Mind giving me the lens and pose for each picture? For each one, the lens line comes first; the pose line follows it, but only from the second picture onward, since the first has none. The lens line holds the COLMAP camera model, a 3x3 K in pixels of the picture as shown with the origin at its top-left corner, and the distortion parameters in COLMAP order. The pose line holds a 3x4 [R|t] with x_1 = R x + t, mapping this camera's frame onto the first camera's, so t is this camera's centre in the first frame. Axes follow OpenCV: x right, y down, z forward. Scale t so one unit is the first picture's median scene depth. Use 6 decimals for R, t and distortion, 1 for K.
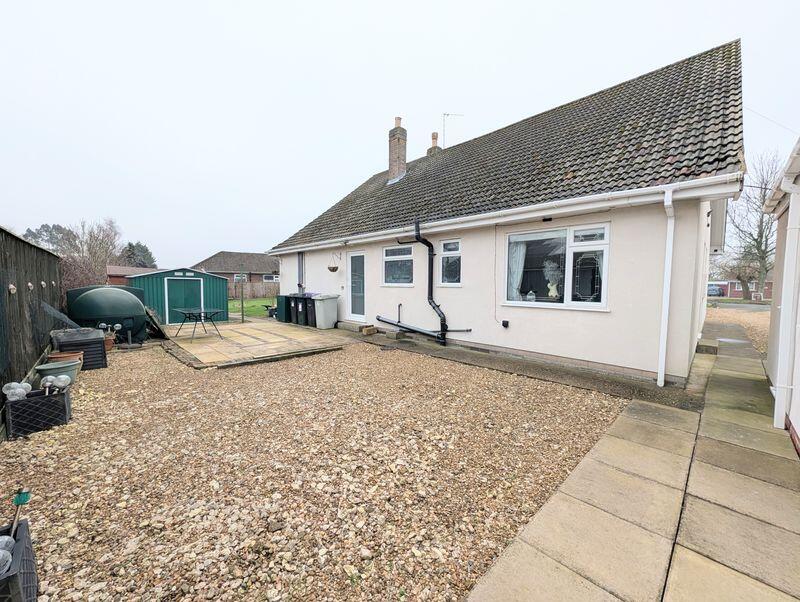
lens RADIAL K [[310.5, 0, 402.3], [0, 310.5, 302.4], [0, 0, 1]] dist [0.004359, 0.000298]
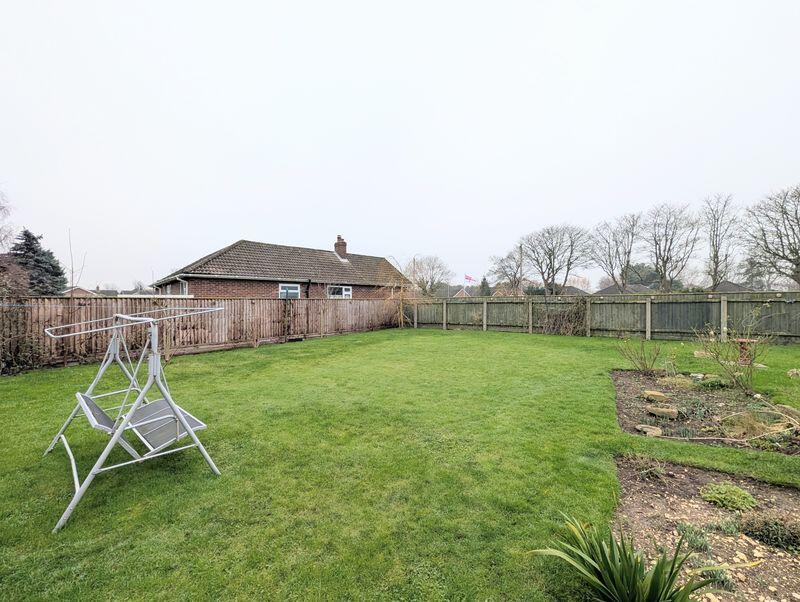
lens RADIAL K [[310.5, 0, 398.0], [0, 310.5, 298.9], [0, 0, 1]] dist [0.004359, 0.000298]
pose [[0.986350, -0.006835, 0.164518, -0.403882], [0.018119, 0.997576, -0.067186, -0.027951], [-0.163660, 0.069250, 0.984083, 0.451567]]
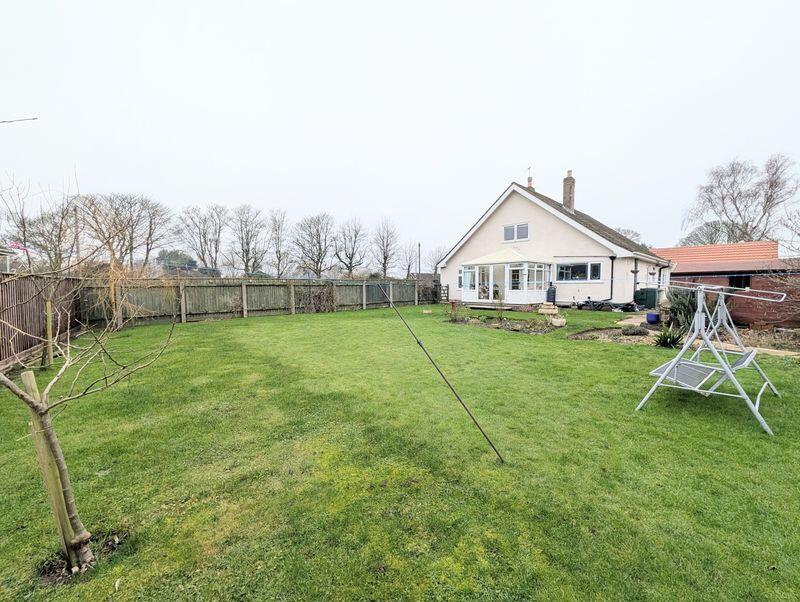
lens RADIAL K [[310.5, 0, 403.2], [0, 310.5, 297.2], [0, 0, 1]] dist [0.004359, 0.000298]
pose [[0.071847, -0.043972, 0.996446, -0.574947], [0.065490, 0.997080, 0.039278, -0.037212], [-0.995263, 0.062435, 0.074517, 0.635456]]
